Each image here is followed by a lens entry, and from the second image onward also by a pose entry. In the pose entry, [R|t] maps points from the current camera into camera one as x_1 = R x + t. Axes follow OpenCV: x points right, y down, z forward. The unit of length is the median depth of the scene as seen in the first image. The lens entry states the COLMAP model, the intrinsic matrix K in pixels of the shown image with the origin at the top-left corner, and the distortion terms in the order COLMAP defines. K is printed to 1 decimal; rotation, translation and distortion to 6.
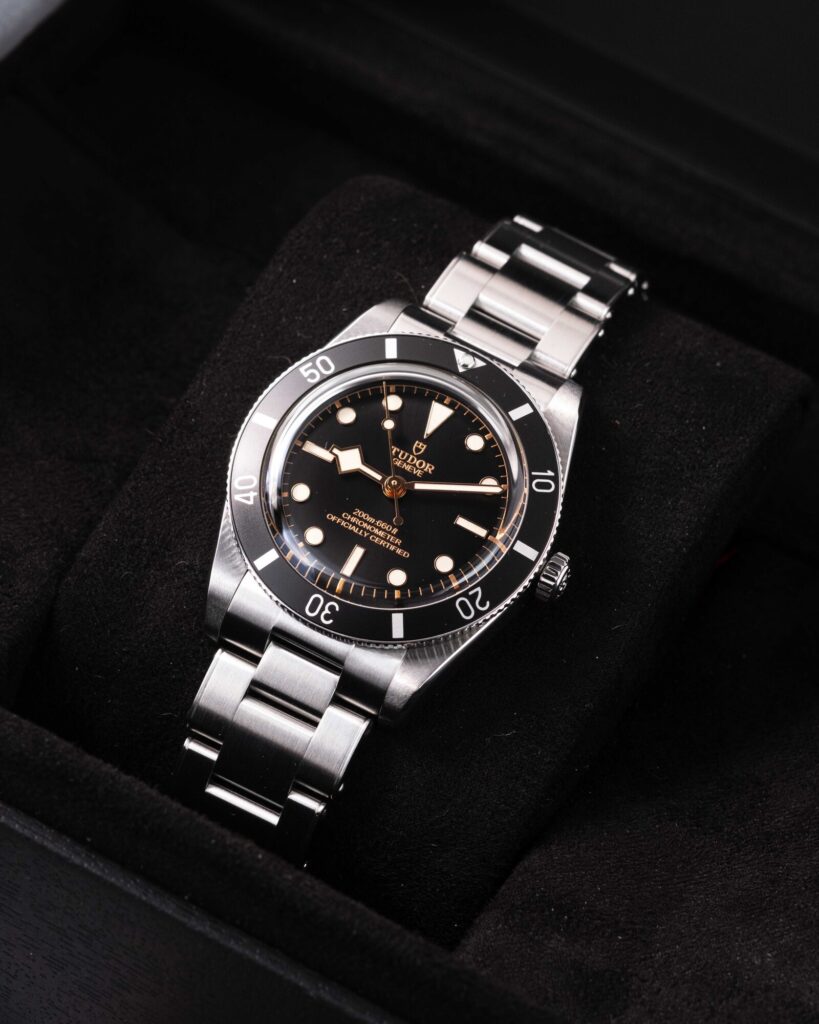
lens RADIAL K [[4874.0, 0, 409.5], [0, 4874.0, 512.0], [0, 0, 1]] dist [0.200709, 3.526624]
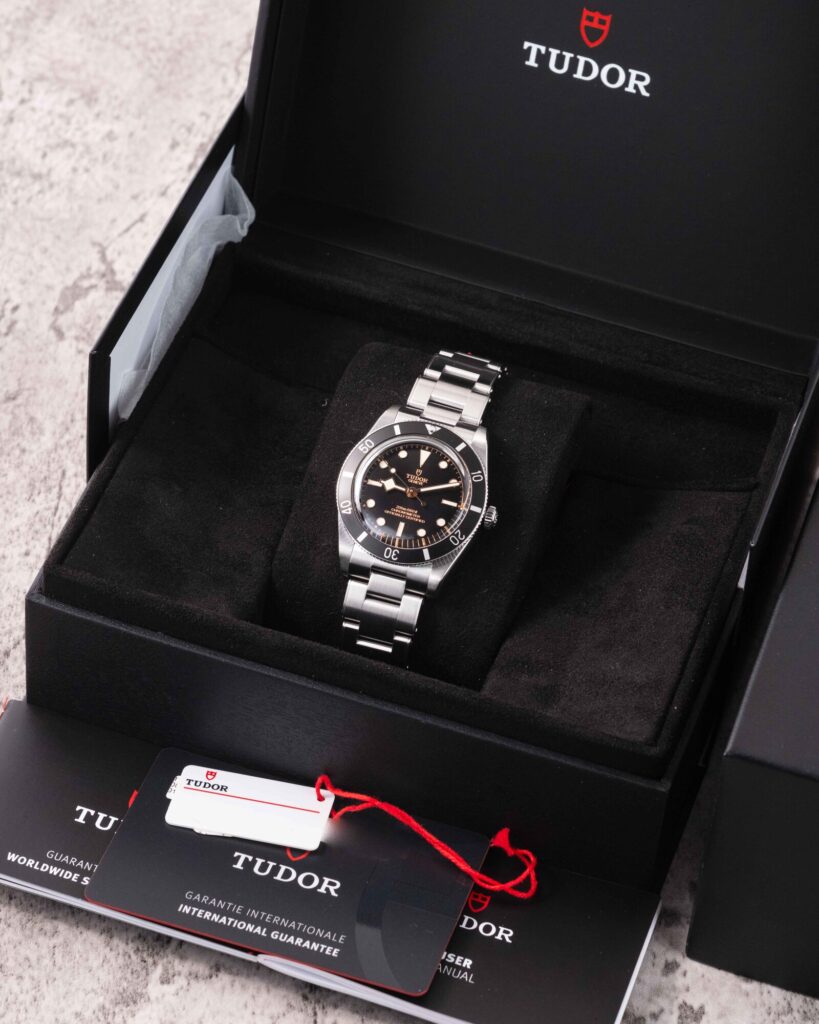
lens RADIAL K [[4874.0, 0, 409.5], [0, 4874.0, 512.0], [0, 0, 1]] dist [0.200709, 3.526624]
pose [[0.978670, -0.205394, -0.004332, 0.003585], [0.205358, 0.977467, 0.048847, -0.104645], [-0.005799, -0.048695, 0.998797, -1.210166]]
